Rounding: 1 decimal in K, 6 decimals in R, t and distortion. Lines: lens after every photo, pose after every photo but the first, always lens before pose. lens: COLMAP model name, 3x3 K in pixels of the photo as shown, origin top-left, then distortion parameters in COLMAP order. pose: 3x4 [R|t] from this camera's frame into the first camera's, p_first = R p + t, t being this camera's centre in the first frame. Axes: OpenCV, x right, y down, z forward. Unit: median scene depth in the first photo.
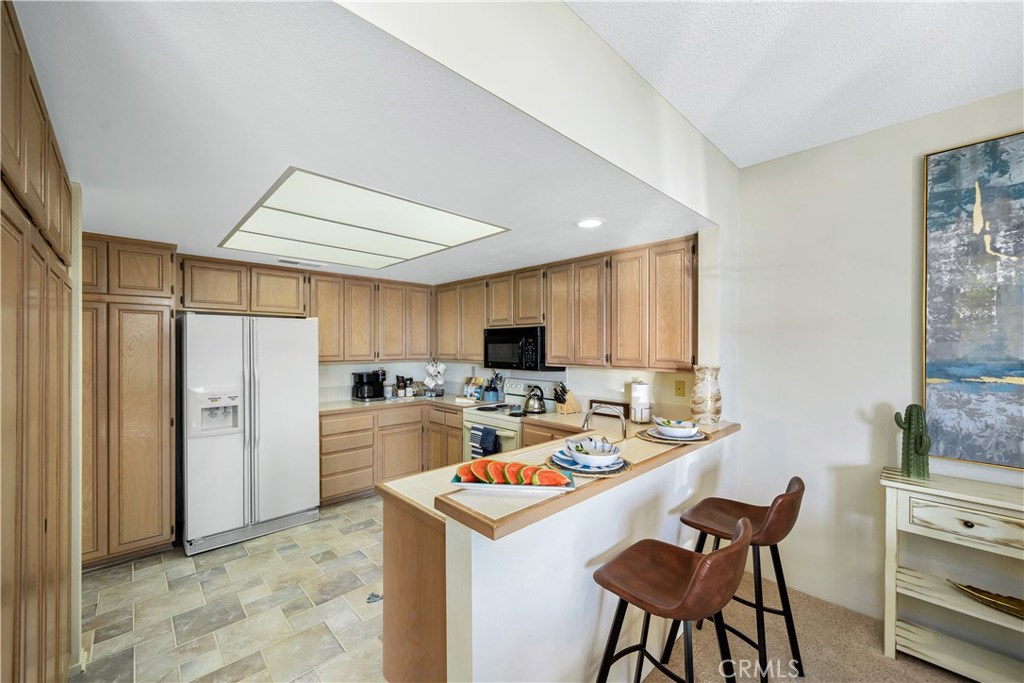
lens RADIAL K [[395.6, 0, 513.4], [0, 395.6, 342.0], [0, 0, 1]] dist [0.002111, 0.000202]
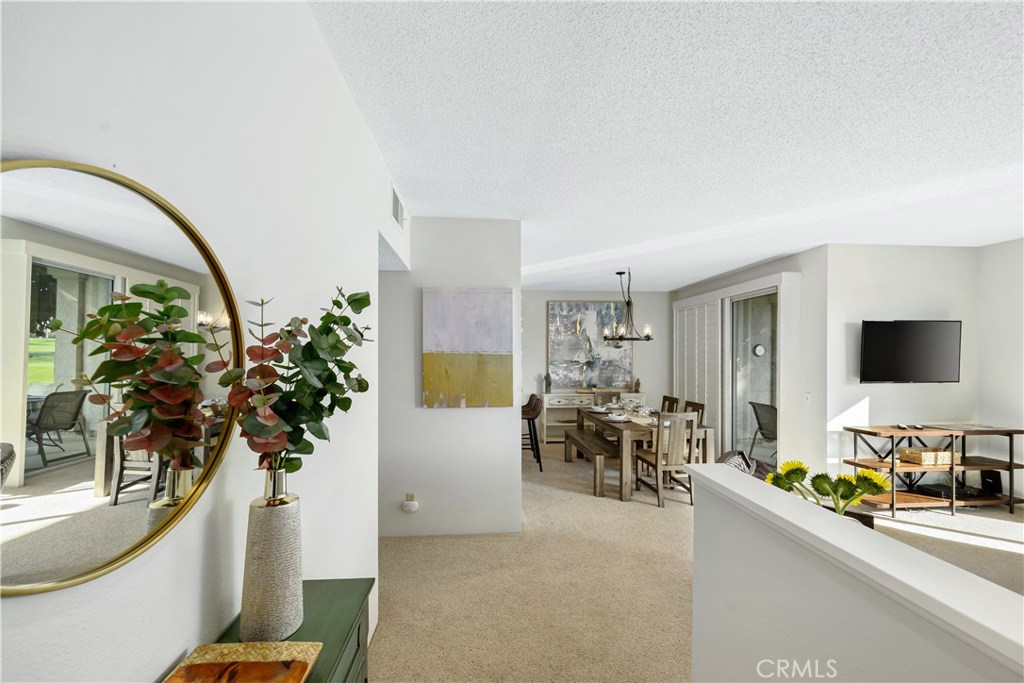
lens RADIAL K [[395.6, 0, 511.5], [0, 395.6, 347.6], [0, 0, 1]] dist [0.002111, 0.000202]
pose [[0.630671, 0.013080, 0.775940, -1.956001], [-0.001603, 0.999878, -0.015551, -0.015620], [-0.776049, 0.008564, 0.630615, -0.982483]]
